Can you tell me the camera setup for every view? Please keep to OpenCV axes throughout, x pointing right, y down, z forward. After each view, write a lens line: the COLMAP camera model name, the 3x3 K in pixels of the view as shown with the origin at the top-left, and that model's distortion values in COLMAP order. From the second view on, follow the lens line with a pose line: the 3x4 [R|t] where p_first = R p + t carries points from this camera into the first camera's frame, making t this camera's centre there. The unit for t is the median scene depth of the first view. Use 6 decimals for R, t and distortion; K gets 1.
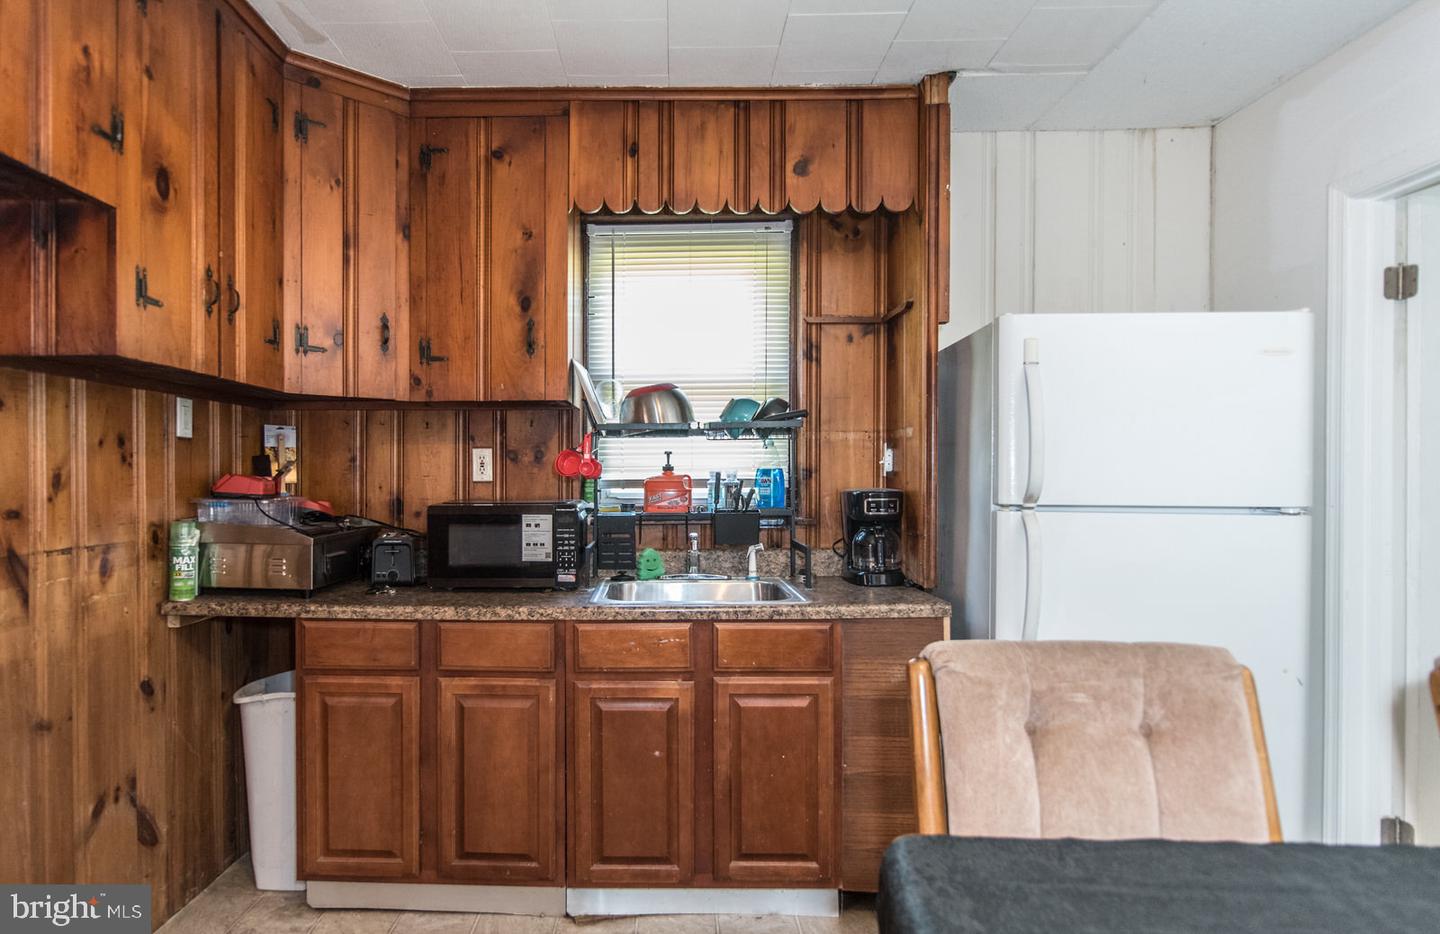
lens RADIAL K [[845.6, 0, 677.5], [0, 845.6, 470.4], [0, 0, 1]] dist [-0.000894, -0.000938]
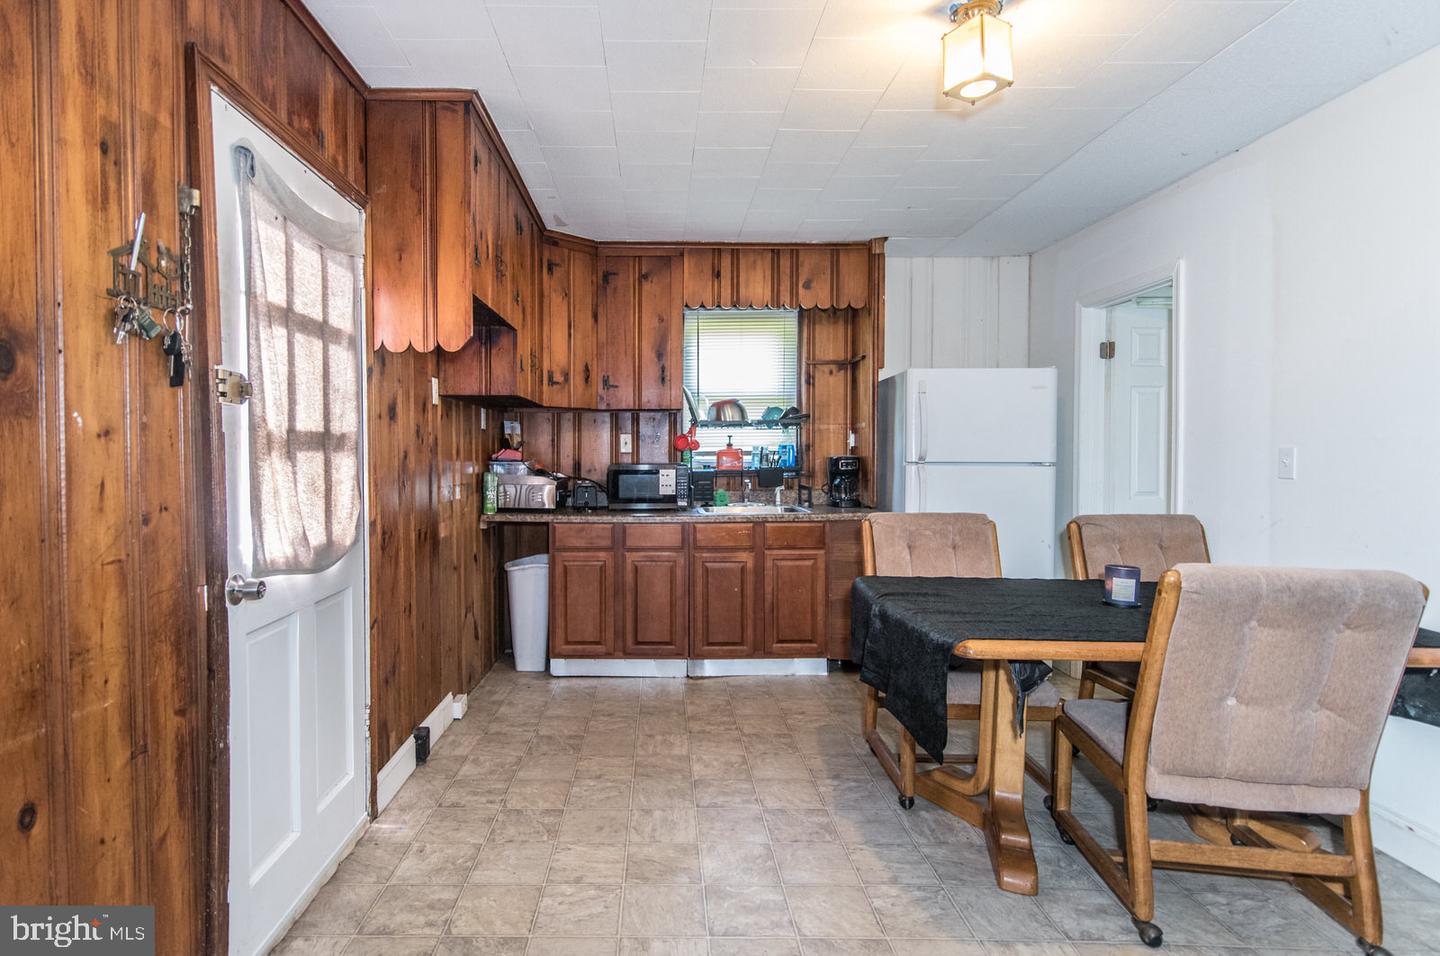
lens RADIAL K [[718.9, 0, 701.0], [0, 718.9, 465.0], [0, 0, 1]] dist [0.017016, 0.000032]
pose [[0.999142, -0.004403, 0.041172, -0.157008], [0.003445, 0.999722, 0.023310, 0.005052], [-0.041263, -0.023148, 0.998880, -0.600817]]
